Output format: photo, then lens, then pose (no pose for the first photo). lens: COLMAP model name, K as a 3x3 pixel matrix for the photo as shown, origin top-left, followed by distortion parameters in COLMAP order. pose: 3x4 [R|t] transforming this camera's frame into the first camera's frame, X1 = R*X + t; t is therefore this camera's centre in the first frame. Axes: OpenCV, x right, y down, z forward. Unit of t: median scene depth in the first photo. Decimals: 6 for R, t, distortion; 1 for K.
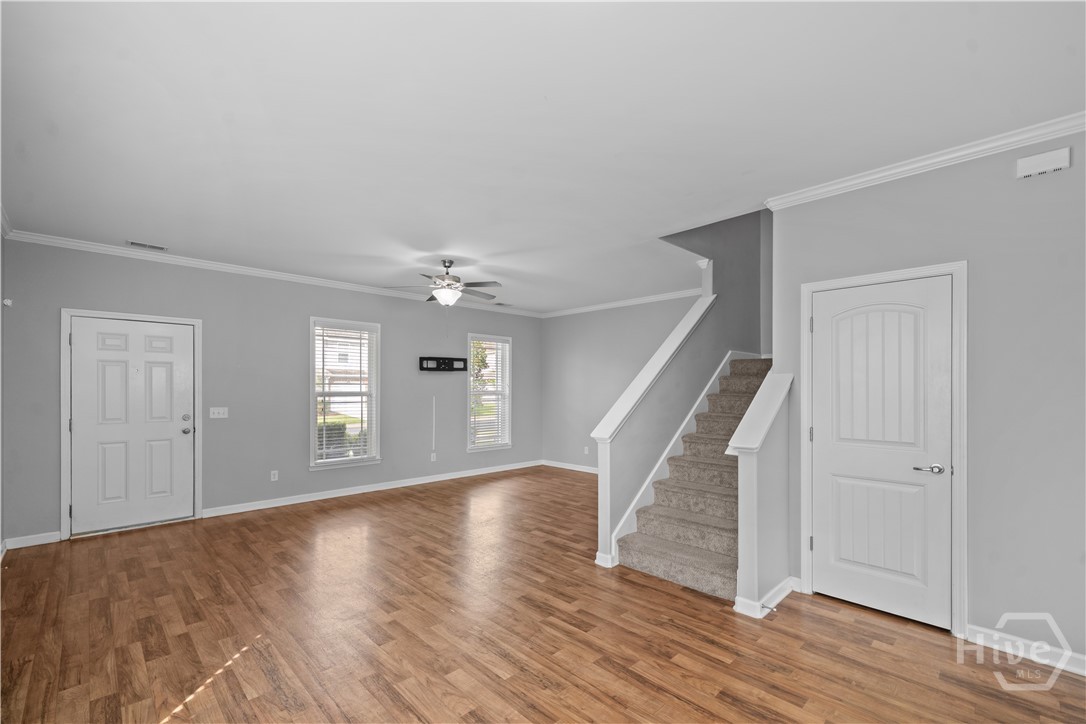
lens RADIAL K [[461.4, 0, 551.7], [0, 461.4, 400.1], [0, 0, 1]] dist [0.007879, 0.001067]
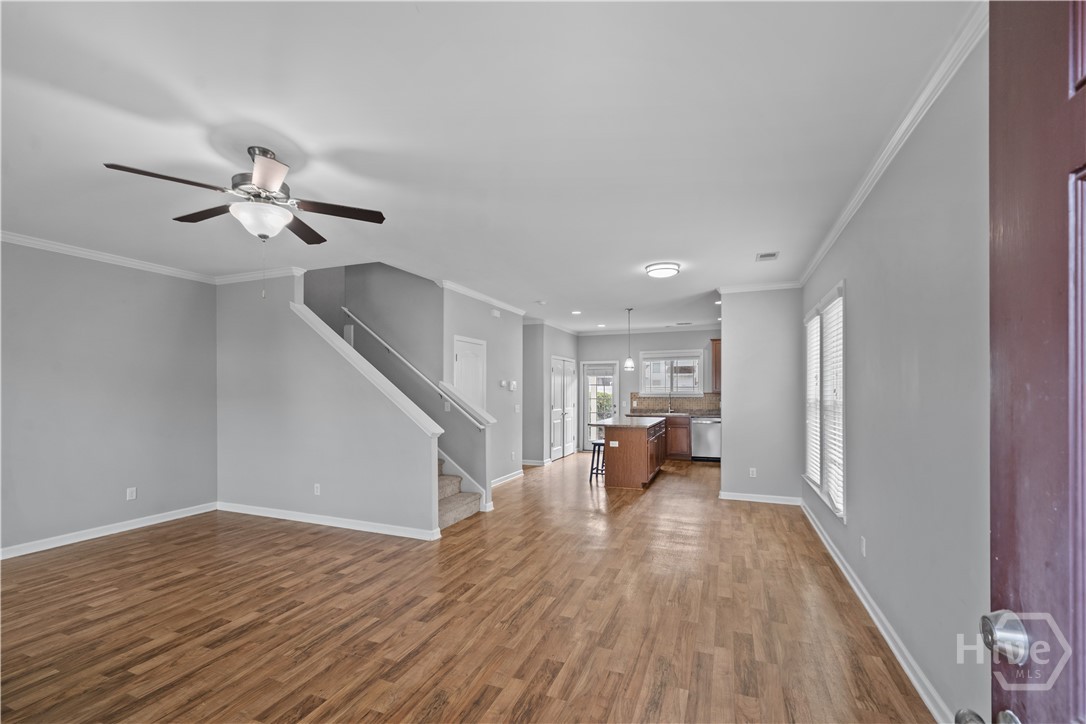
lens RADIAL K [[461.4, 0, 531.3], [0, 461.4, 388.4], [0, 0, 1]] dist [0.007879, 0.001067]
pose [[-0.372697, 0.000906, 0.927953, -0.803355], [0.021574, 0.999738, 0.007689, -0.025413], [-0.927702, 0.022885, -0.372619, 0.890809]]
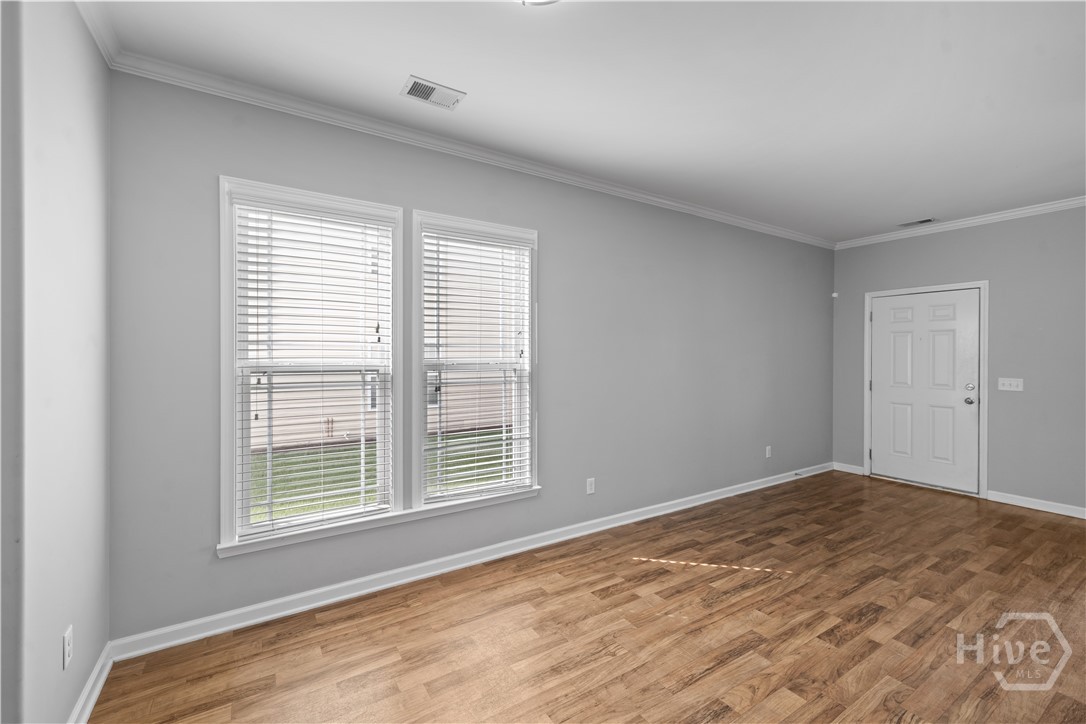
lens RADIAL K [[461.4, 0, 525.8], [0, 461.4, 356.9], [0, 0, 1]] dist [0.007879, 0.001067]
pose [[-0.232653, 0.002812, -0.972556, 0.338783], [-0.026385, 0.999610, 0.009202, -0.007829], [0.972202, 0.027802, -0.232488, 0.332367]]
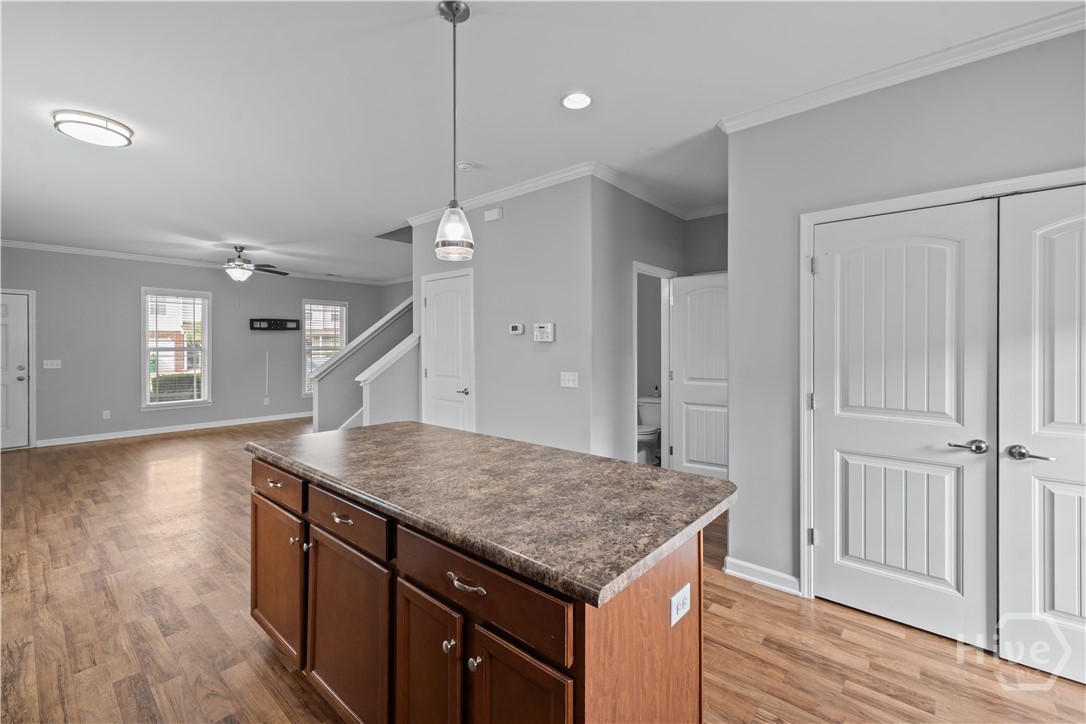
lens RADIAL K [[461.4, 0, 543.2], [0, 461.4, 352.4], [0, 0, 1]] dist [0.007879, 0.001067]
pose [[0.997975, -0.003703, 0.063496, 0.533917], [0.004210, 0.999960, -0.007842, 0.010874], [-0.063464, 0.008093, 0.997951, -0.352223]]
